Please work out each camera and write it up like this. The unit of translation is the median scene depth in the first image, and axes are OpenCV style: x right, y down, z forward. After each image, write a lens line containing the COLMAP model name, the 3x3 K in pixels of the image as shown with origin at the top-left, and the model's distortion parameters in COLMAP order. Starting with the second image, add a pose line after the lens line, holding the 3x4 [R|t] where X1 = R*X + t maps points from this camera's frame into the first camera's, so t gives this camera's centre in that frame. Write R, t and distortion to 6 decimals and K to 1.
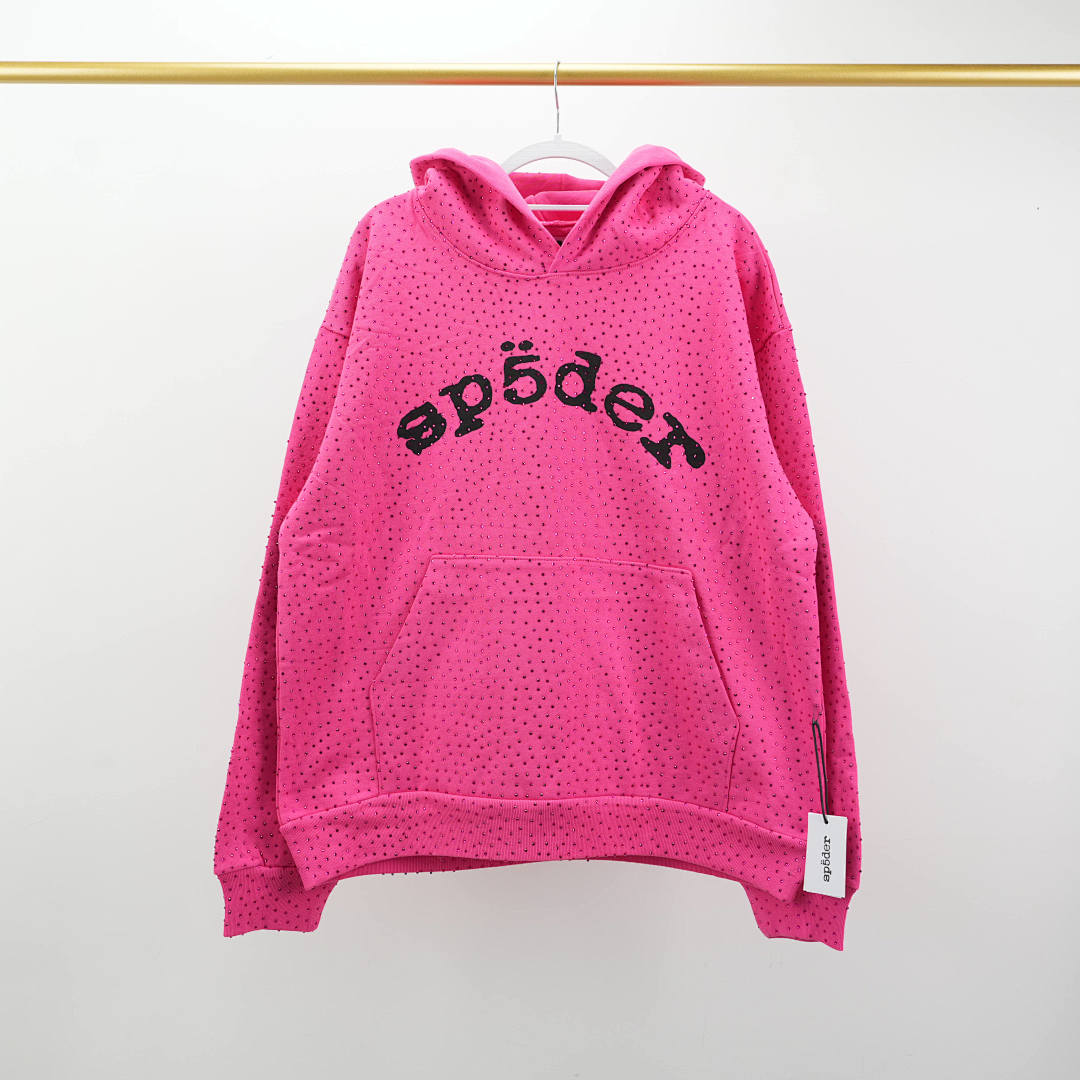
lens RADIAL K [[1228.5, 0, 540.0], [0, 1228.5, 540.0], [0, 0, 1]] dist [-0.009582, 0.007702]
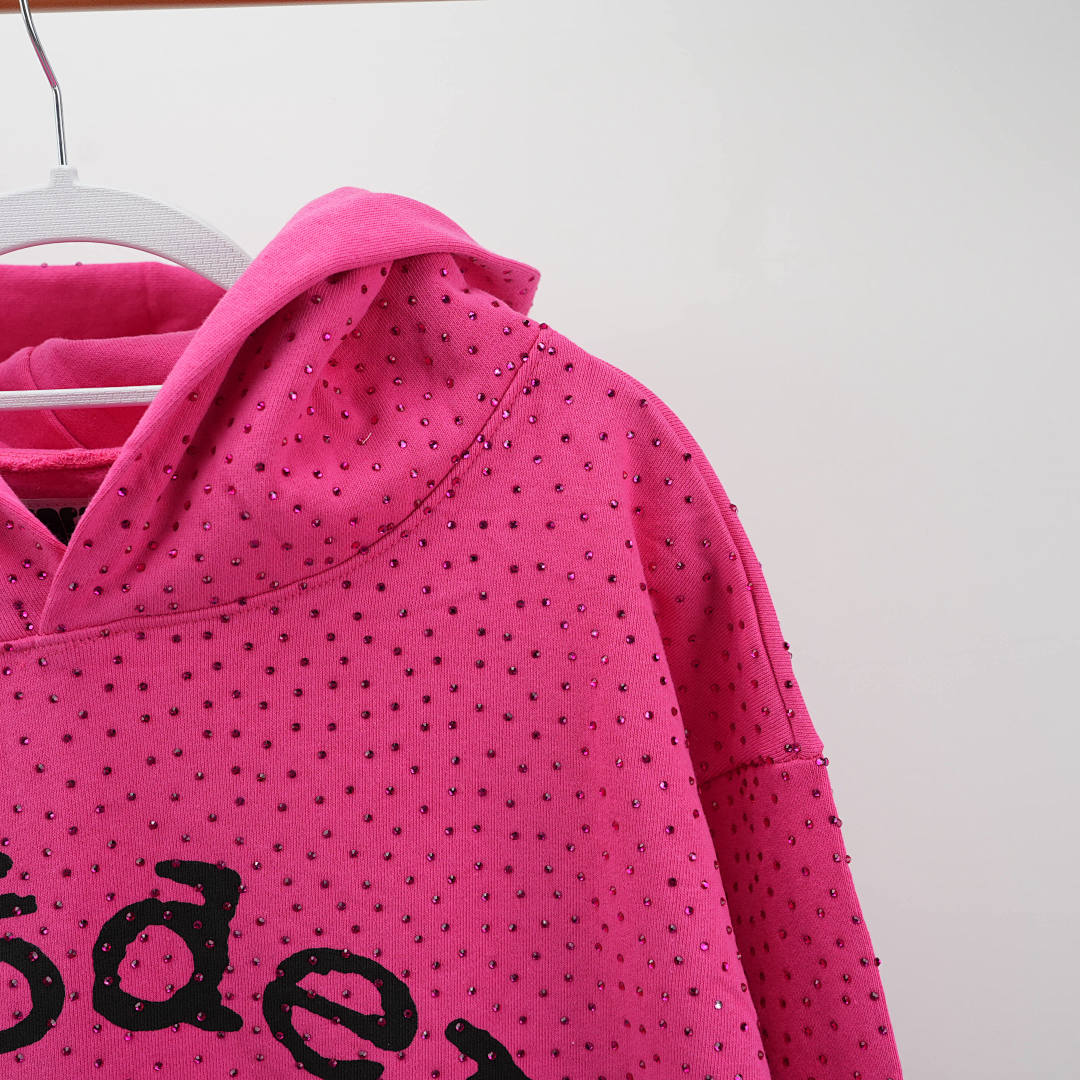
lens RADIAL K [[1228.5, 0, 540.0], [0, 1228.5, 540.0], [0, 0, 1]] dist [-0.009582, 0.007702]
pose [[0.996421, -0.063065, 0.056286, 0.115263], [0.060020, 0.996723, 0.054234, -0.247874], [-0.059522, -0.050662, 0.996941, 0.680993]]
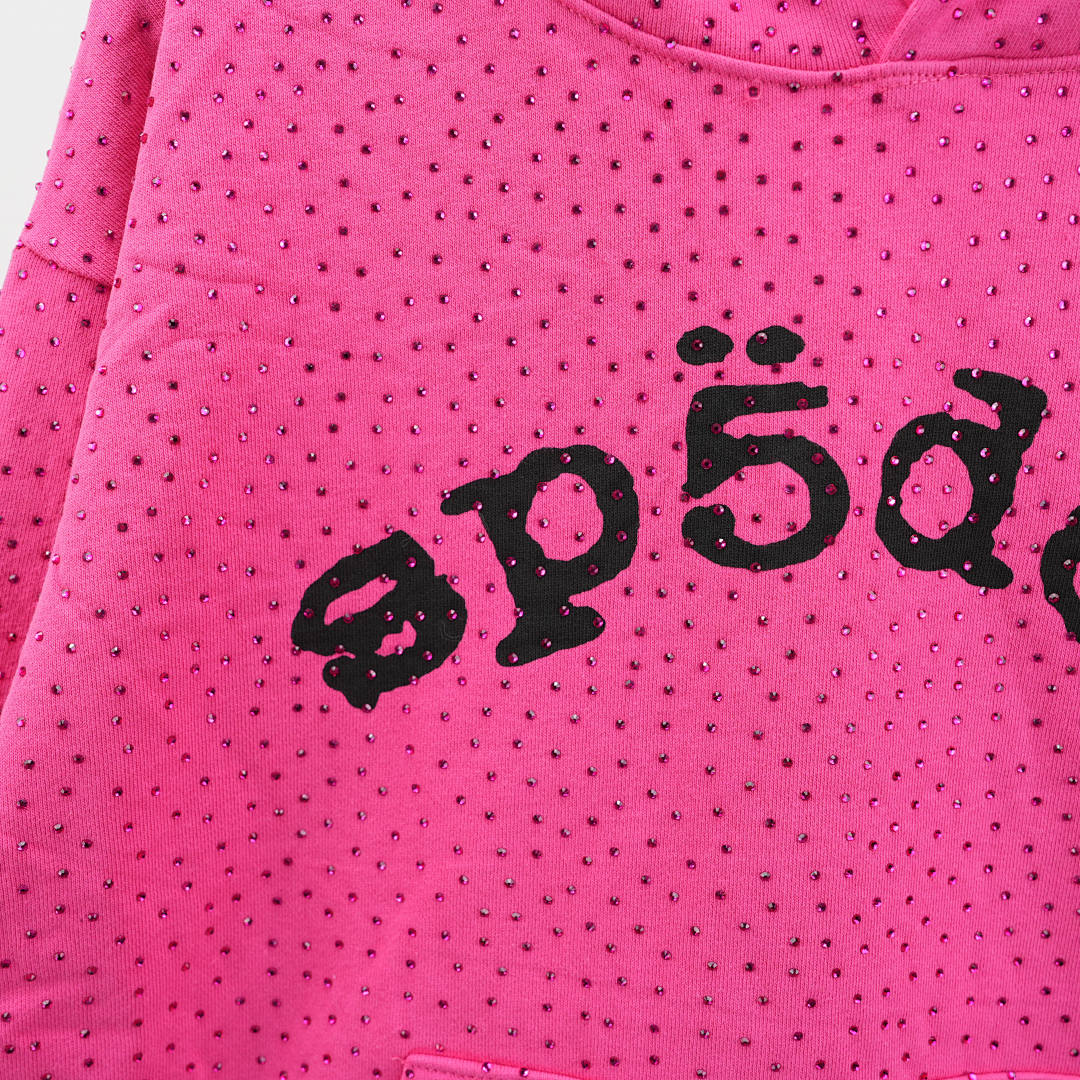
lens RADIAL K [[1228.5, 0, 540.0], [0, 1228.5, 540.0], [0, 0, 1]] dist [-0.009582, 0.007702]
pose [[0.999661, 0.022949, 0.012262, -0.063870], [-0.024263, 0.992382, 0.120786, -0.146787], [-0.009397, -0.121043, 0.992603, 0.730193]]
